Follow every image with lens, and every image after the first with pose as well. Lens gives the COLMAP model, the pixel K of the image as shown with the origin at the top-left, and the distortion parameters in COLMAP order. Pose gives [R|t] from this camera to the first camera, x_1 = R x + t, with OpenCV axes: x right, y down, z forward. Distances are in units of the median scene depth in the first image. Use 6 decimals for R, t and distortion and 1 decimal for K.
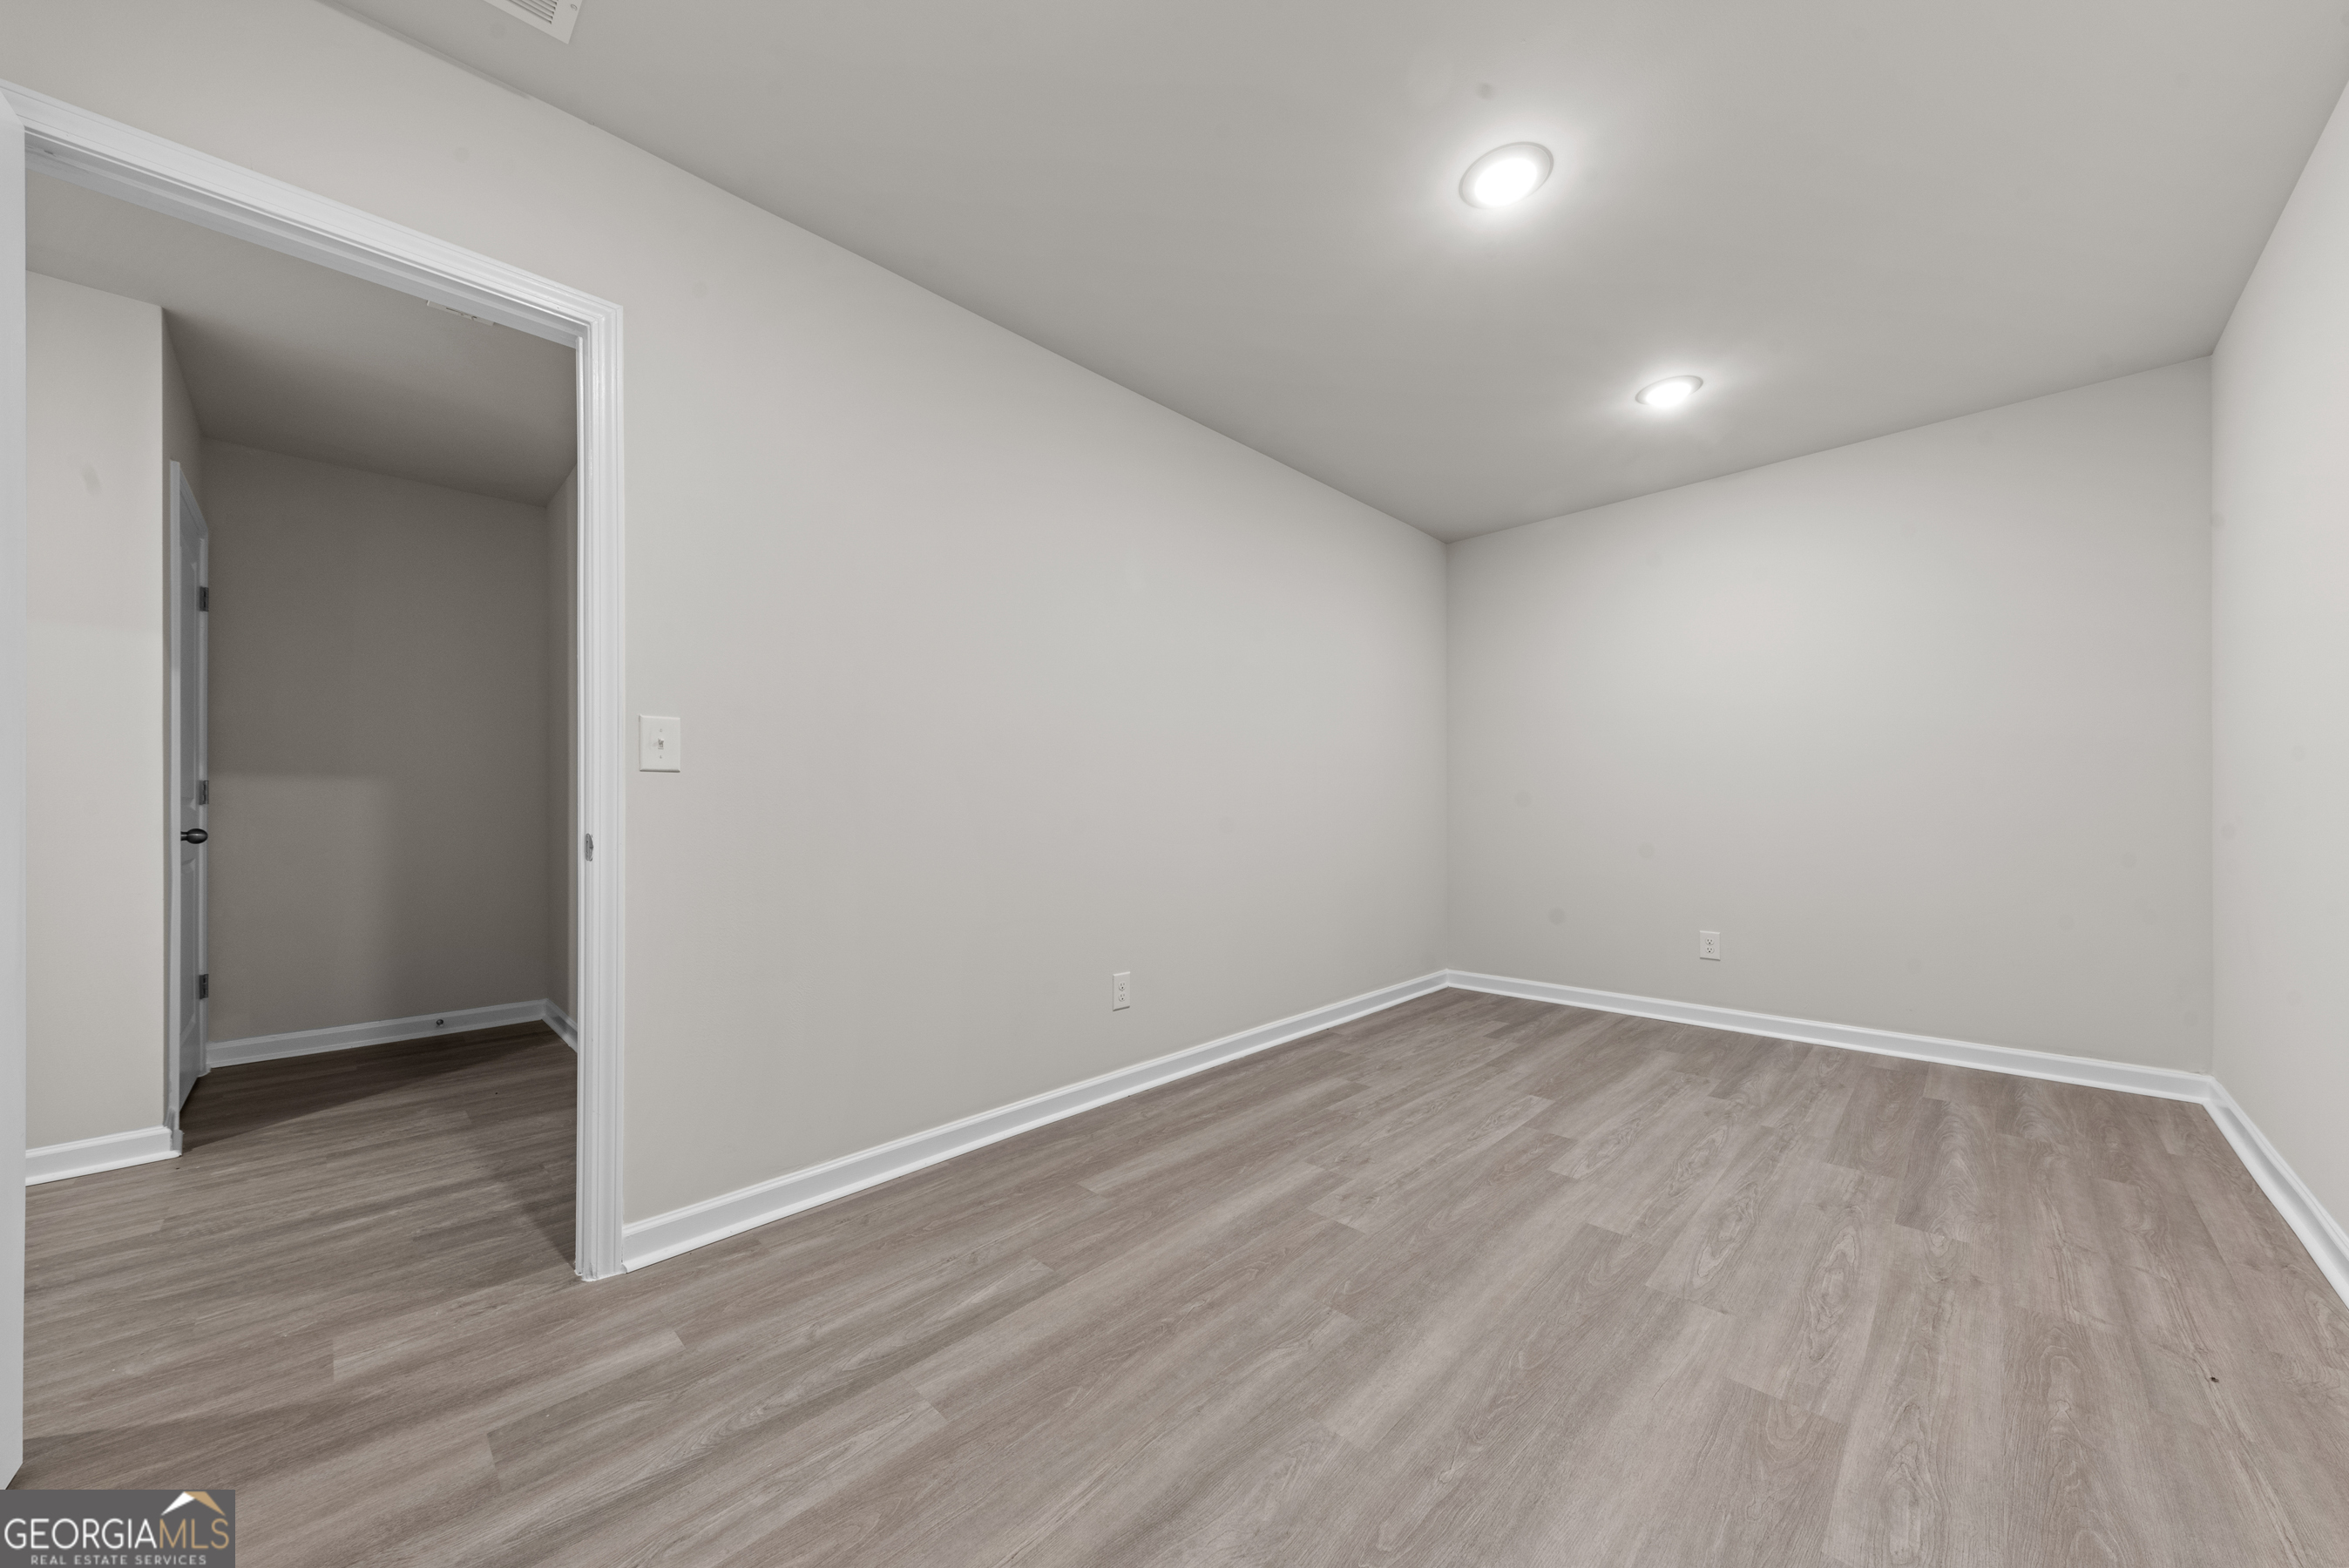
lens RADIAL K [[805.8, 0, 1173.6], [0, 805.8, 793.2], [0, 0, 1]] dist [-0.007434, -0.001194]
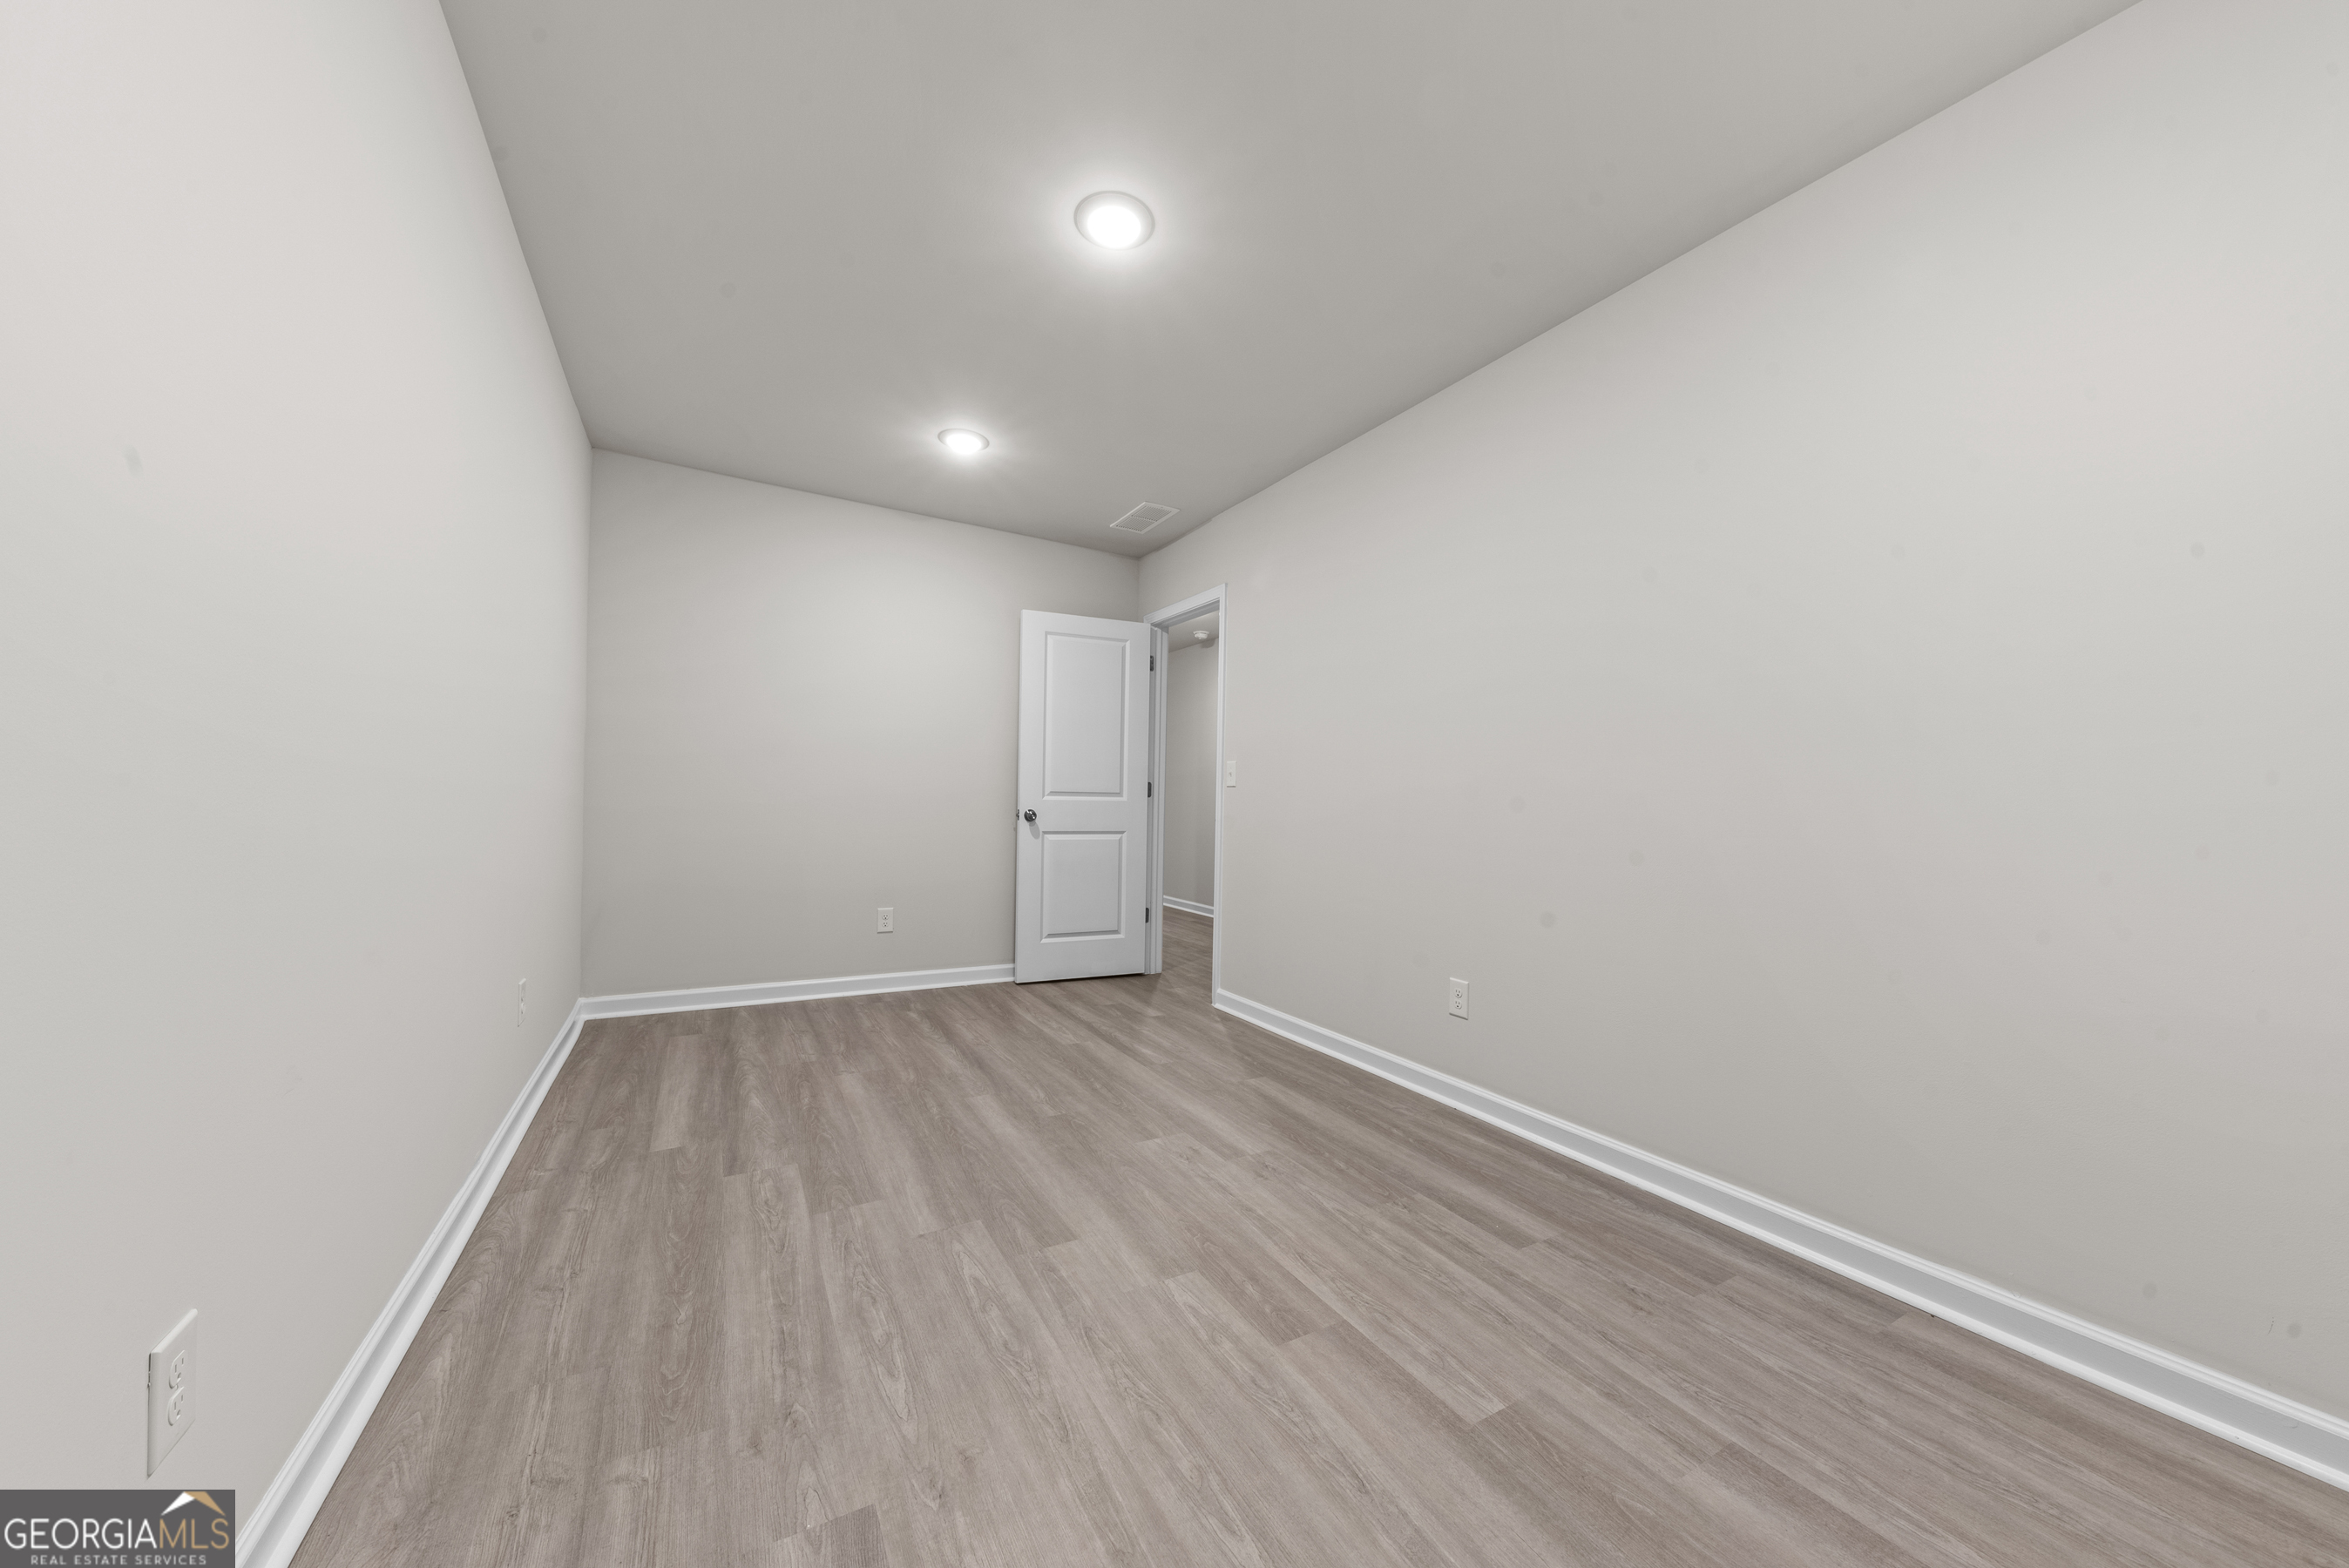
lens RADIAL K [[805.8, 0, 1177.6], [0, 805.8, 792.2], [0, 0, 1]] dist [-0.007434, -0.001194]
pose [[-0.252240, -0.009132, -0.967622, 1.582097], [-0.009866, 0.999928, -0.006865, 0.012303], [0.967615, 0.007815, -0.252311, 1.512744]]
